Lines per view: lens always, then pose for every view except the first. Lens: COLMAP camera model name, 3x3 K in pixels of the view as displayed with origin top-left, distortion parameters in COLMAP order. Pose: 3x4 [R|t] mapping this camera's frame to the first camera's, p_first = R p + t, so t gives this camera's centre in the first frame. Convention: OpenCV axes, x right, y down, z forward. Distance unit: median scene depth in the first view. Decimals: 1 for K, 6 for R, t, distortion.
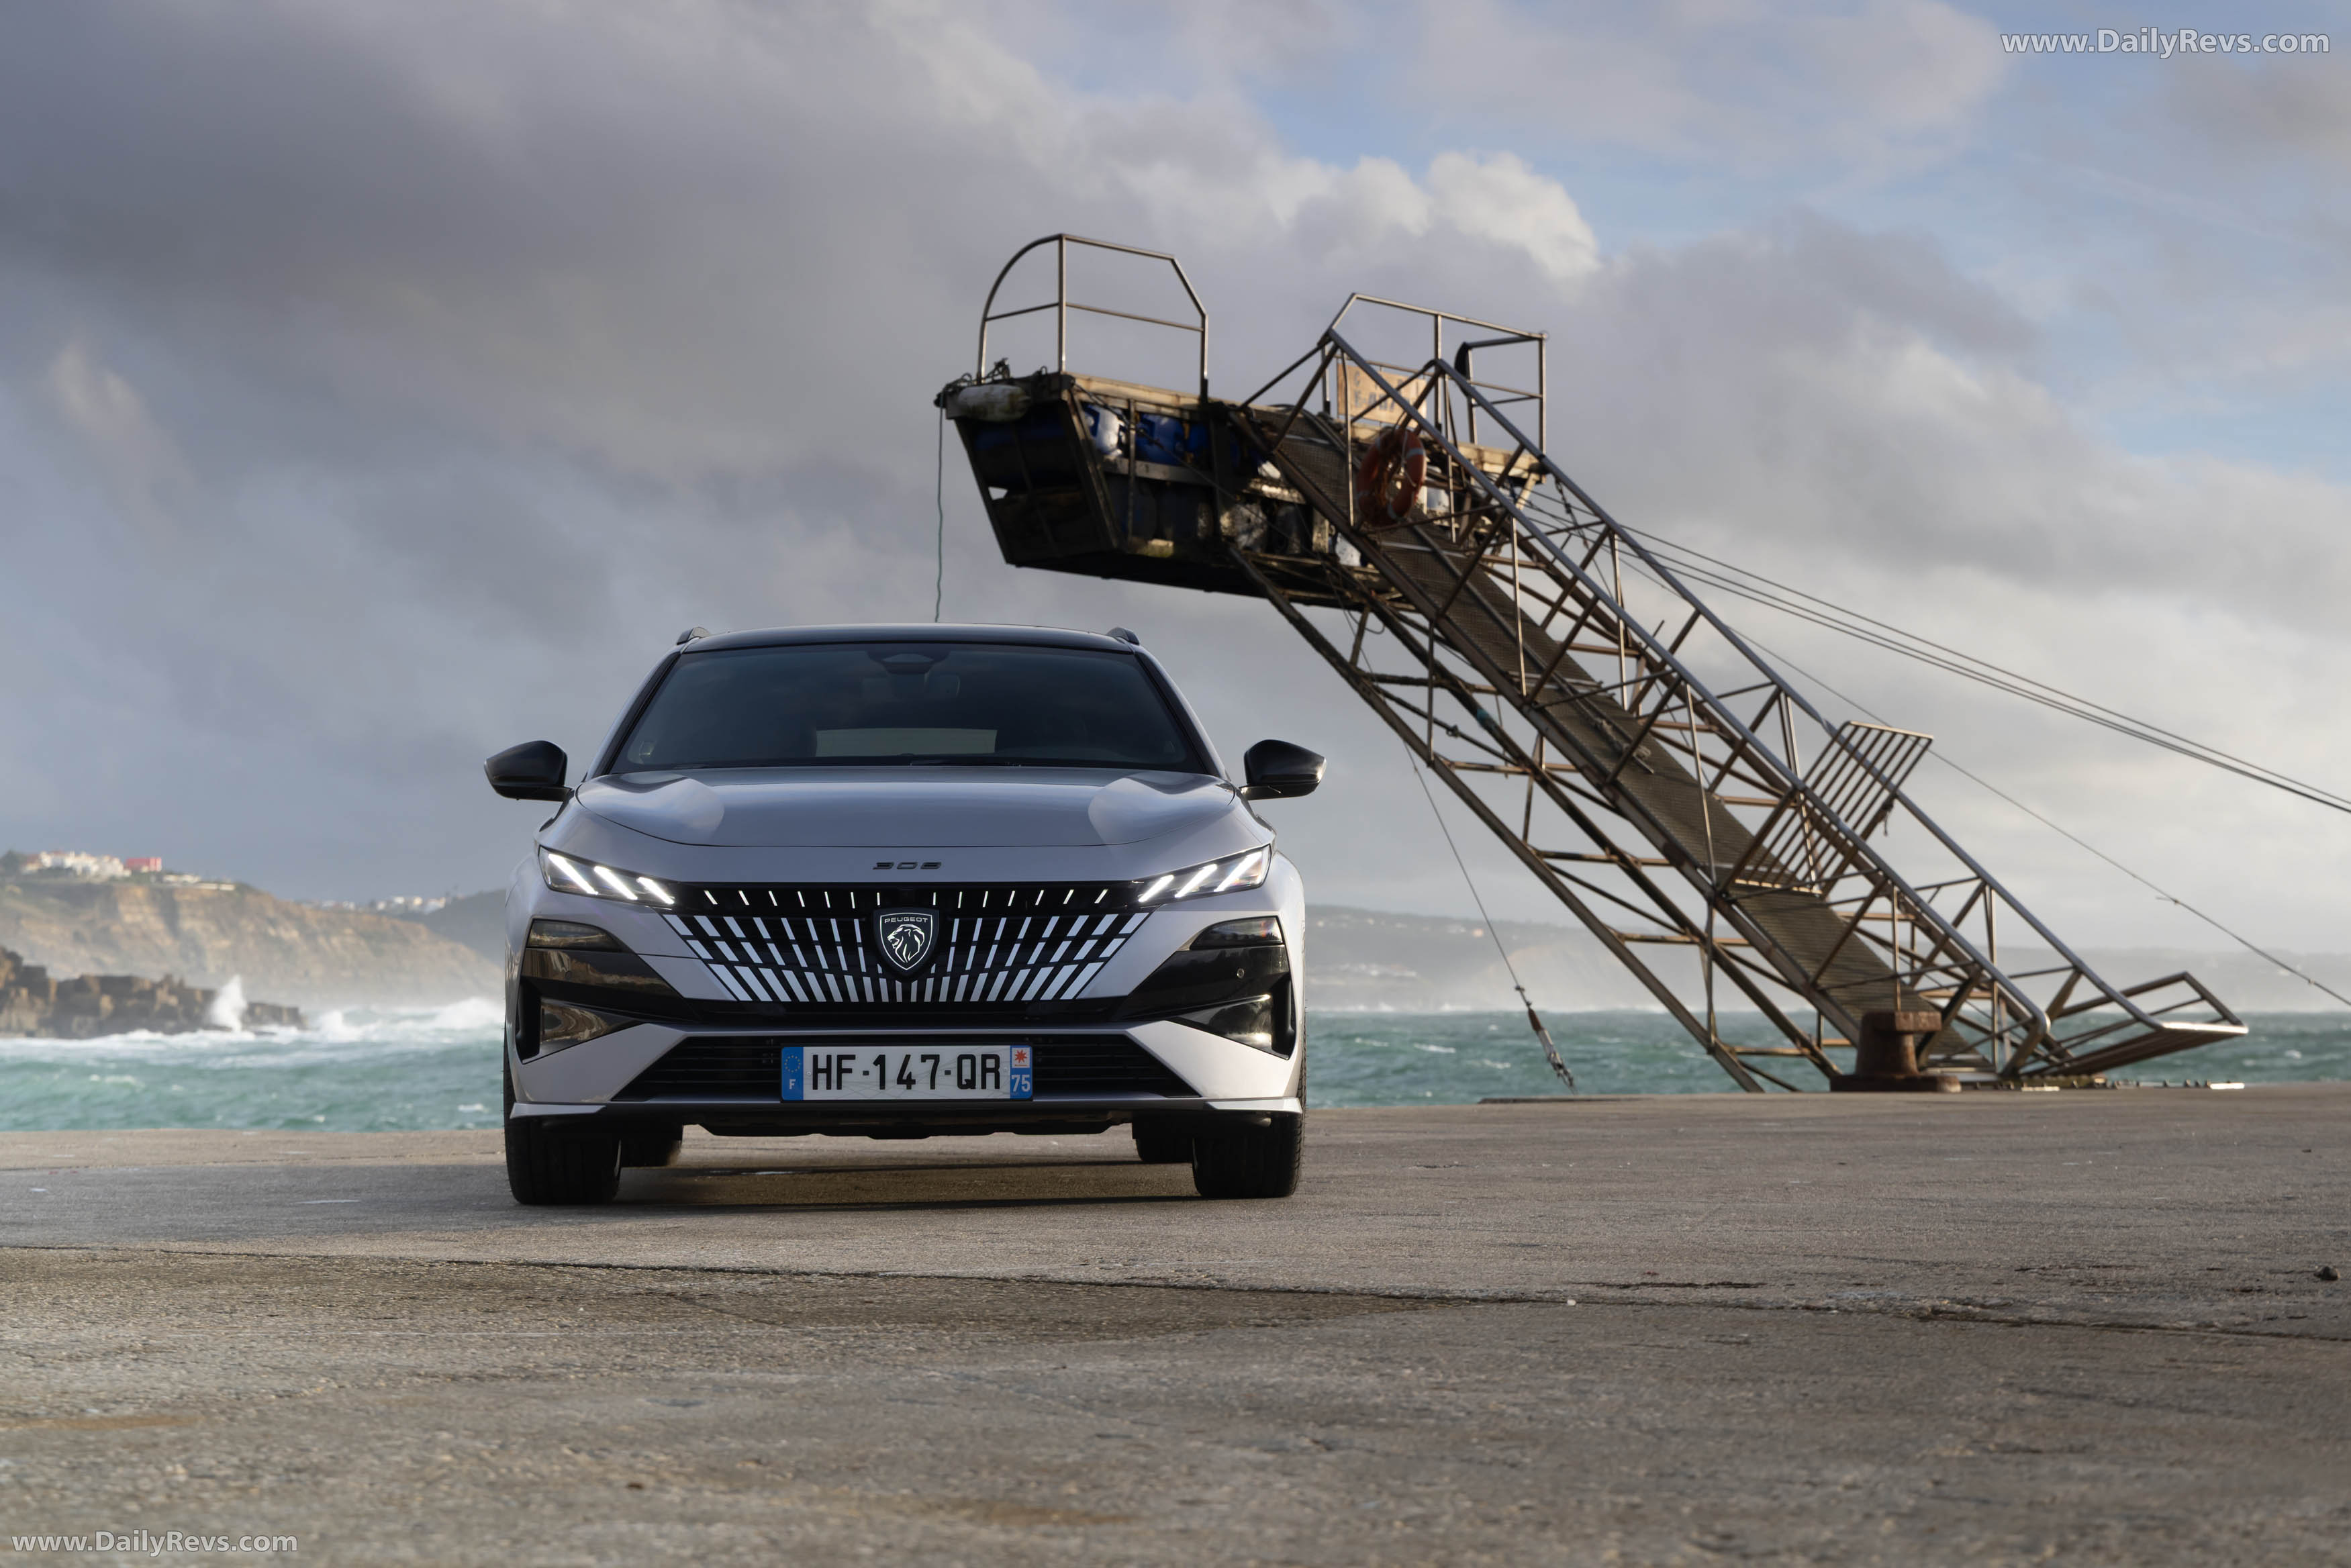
lens RADIAL K [[4626.0, 0, 1180.0], [0, 4626.0, 786.8], [0, 0, 1]] dist [0.059277, -0.108781]
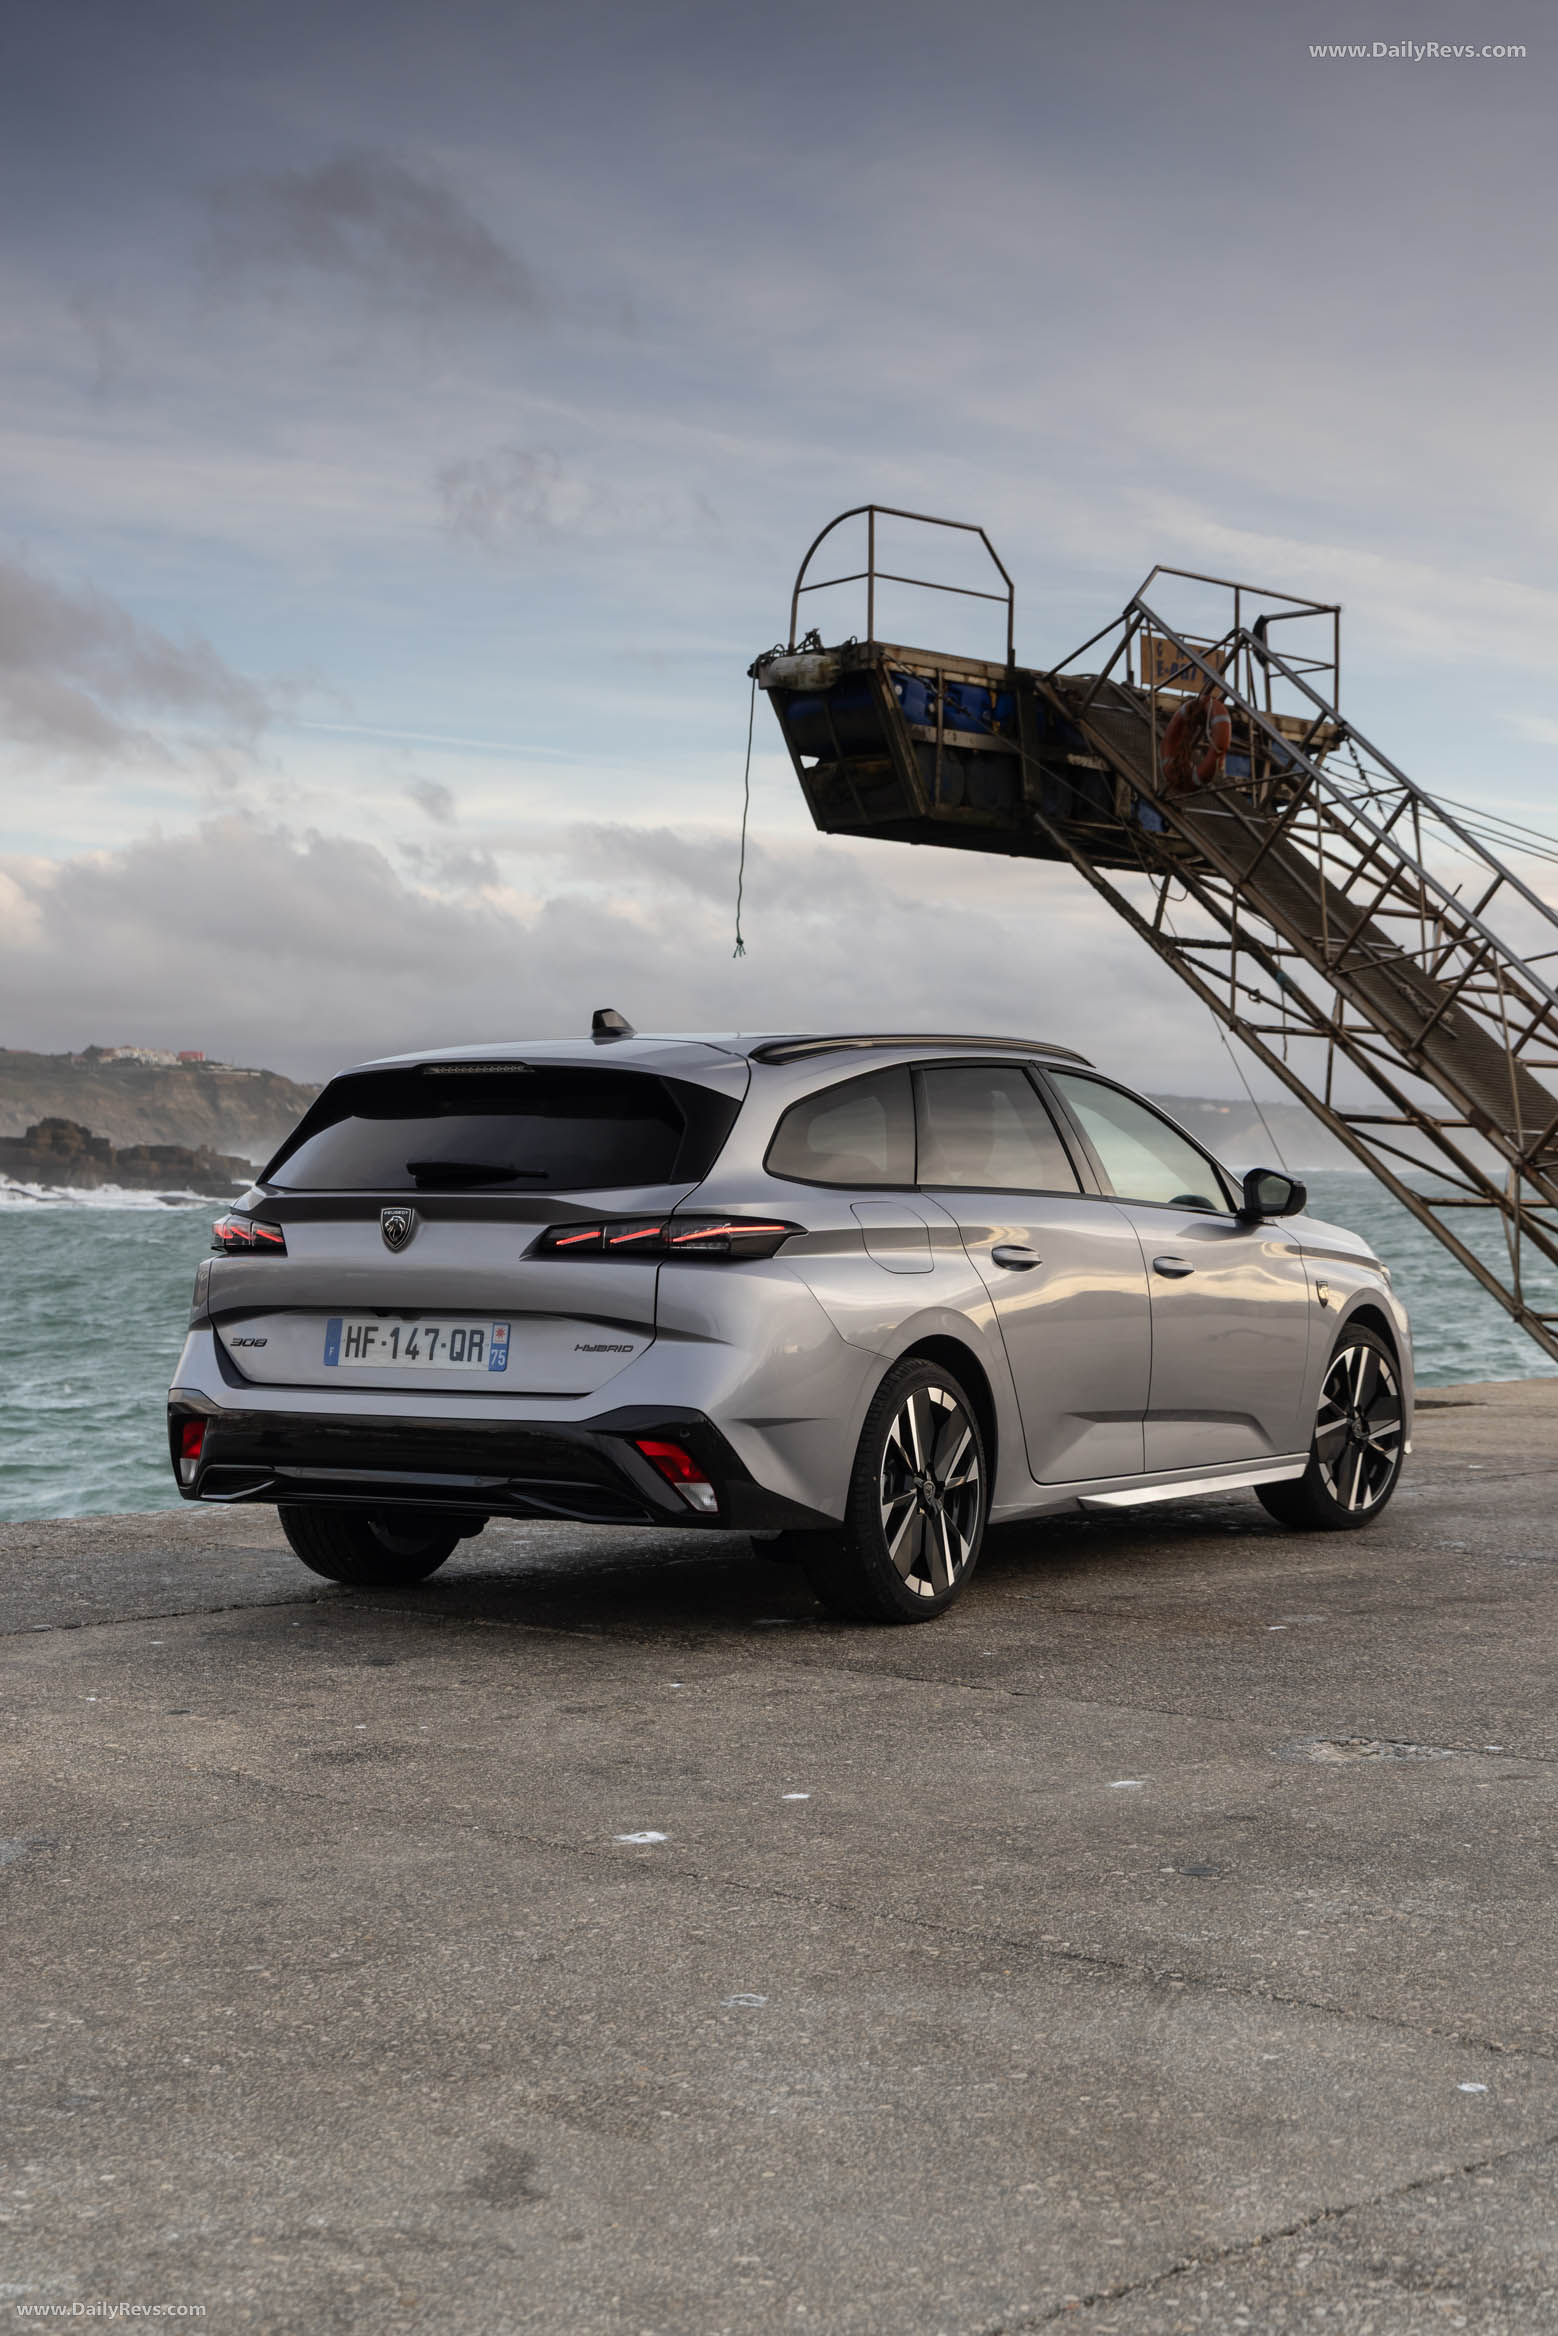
lens RADIAL K [[3605.6, 0, 773.4], [0, 3605.6, 1193.7], [0, 0, 1]] dist [0.031494, 0.036707]
pose [[0.998192, 0.003204, -0.060018, 0.001036], [0.000073, 0.998513, 0.054509, -0.011642], [0.060103, -0.054415, 0.996708, 0.201641]]
